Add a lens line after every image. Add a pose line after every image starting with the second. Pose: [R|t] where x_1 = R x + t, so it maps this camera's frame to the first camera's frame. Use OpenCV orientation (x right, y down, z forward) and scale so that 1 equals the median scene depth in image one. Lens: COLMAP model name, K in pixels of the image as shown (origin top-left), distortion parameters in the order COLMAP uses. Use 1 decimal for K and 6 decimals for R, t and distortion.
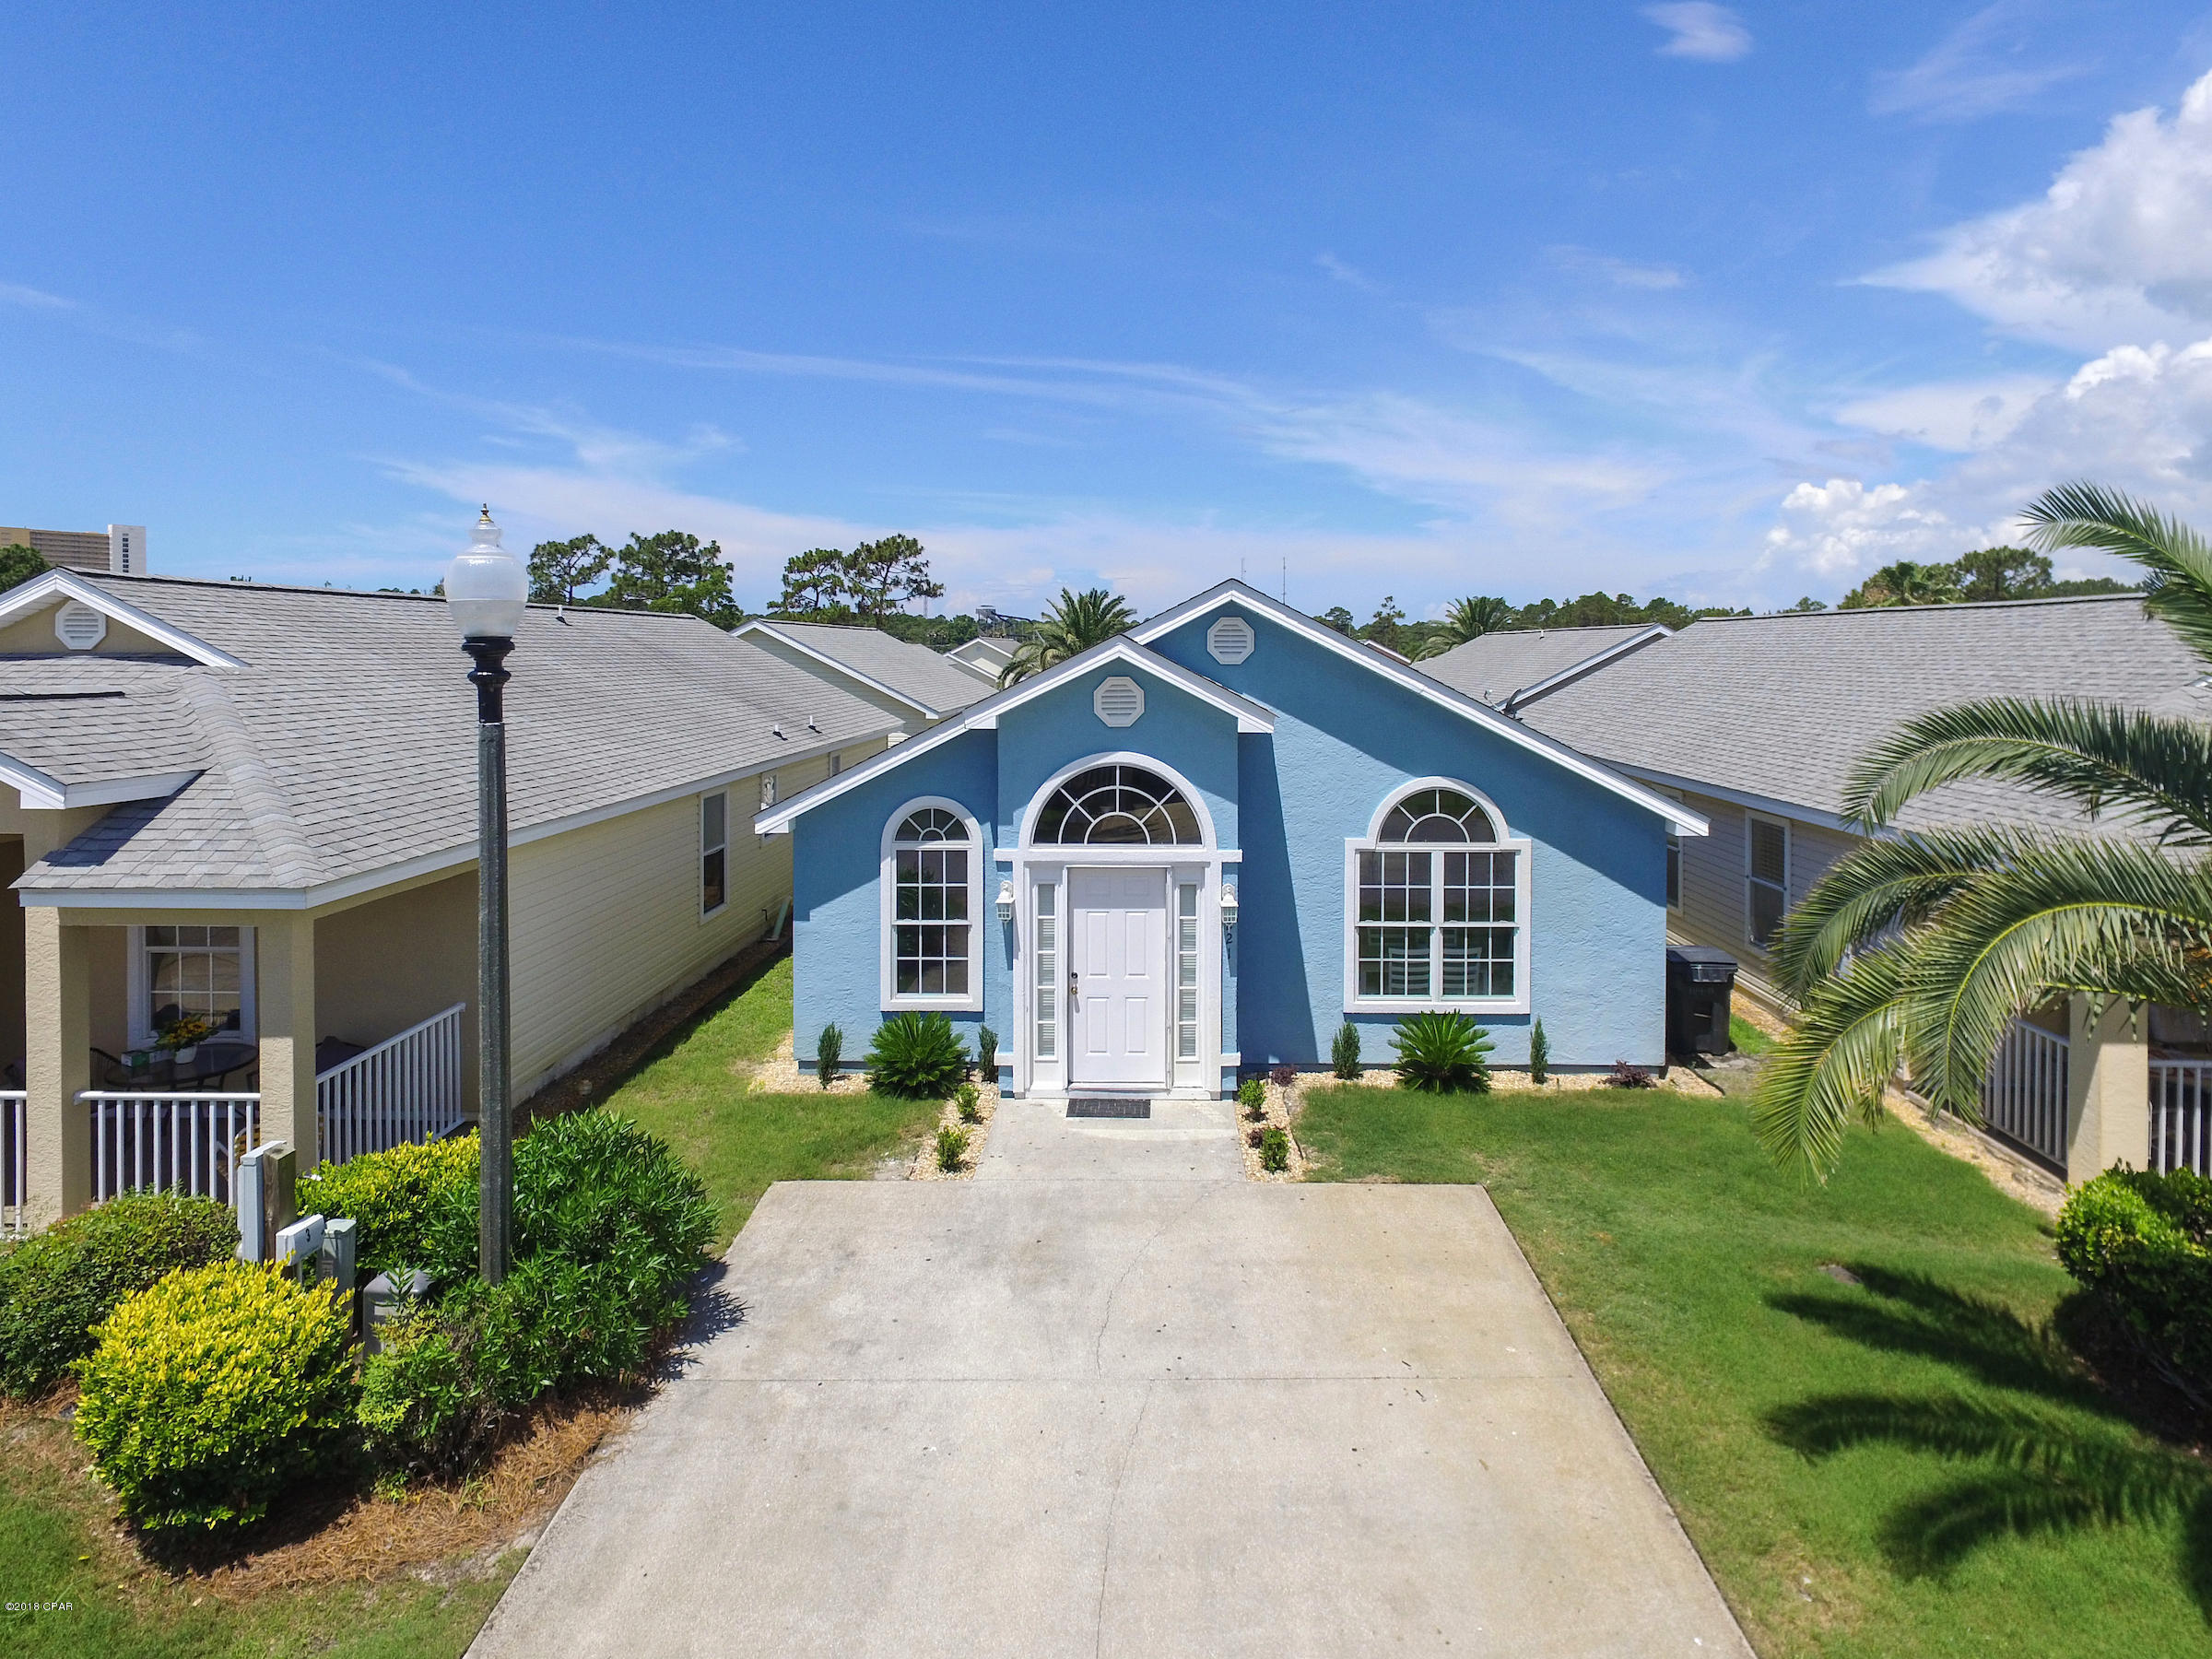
lens RADIAL K [[1283.3, 0, 1148.0], [0, 1283.3, 836.0], [0, 0, 1]] dist [0.000377, 0.002831]
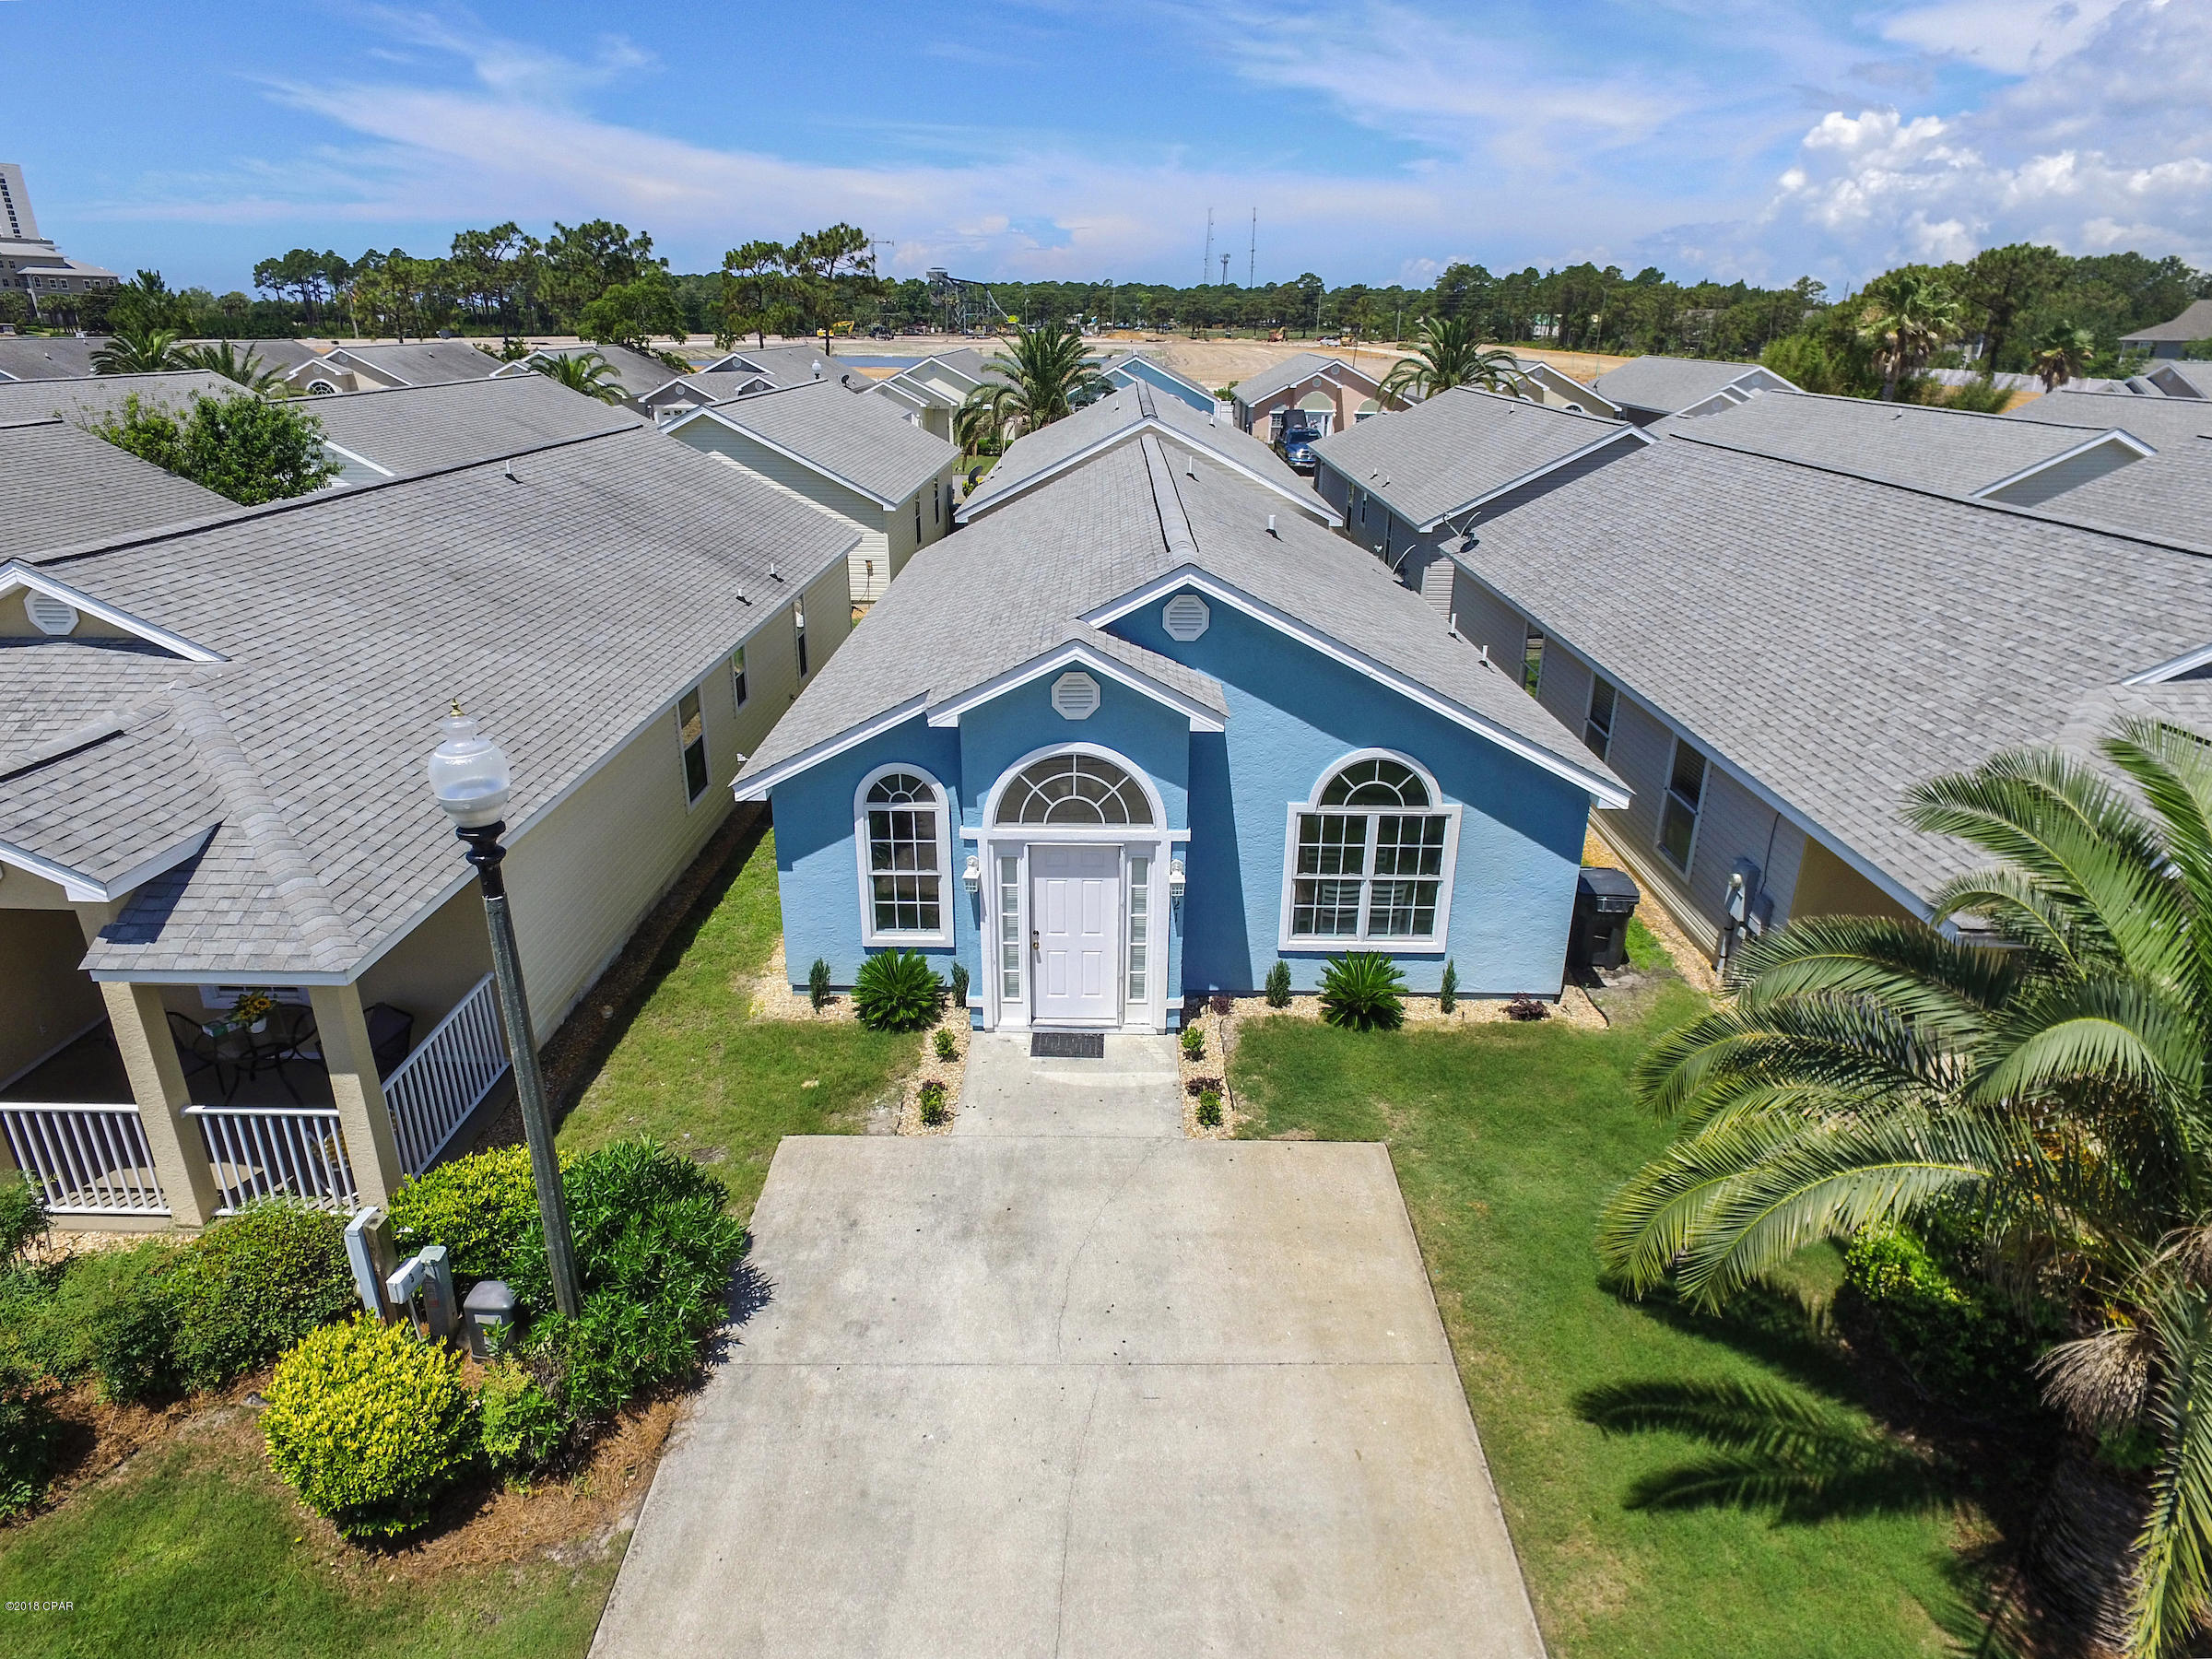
lens RADIAL K [[1231.5, 0, 1106.0], [0, 1231.5, 829.5], [0, 0, 1]] dist [-0.001446, 0.002587]
pose [[0.999976, 0.006984, -0.000121, 0.003239], [-0.006537, 0.941761, 0.336220, -0.420462], [0.002462, -0.336211, 0.941783, 0.035951]]
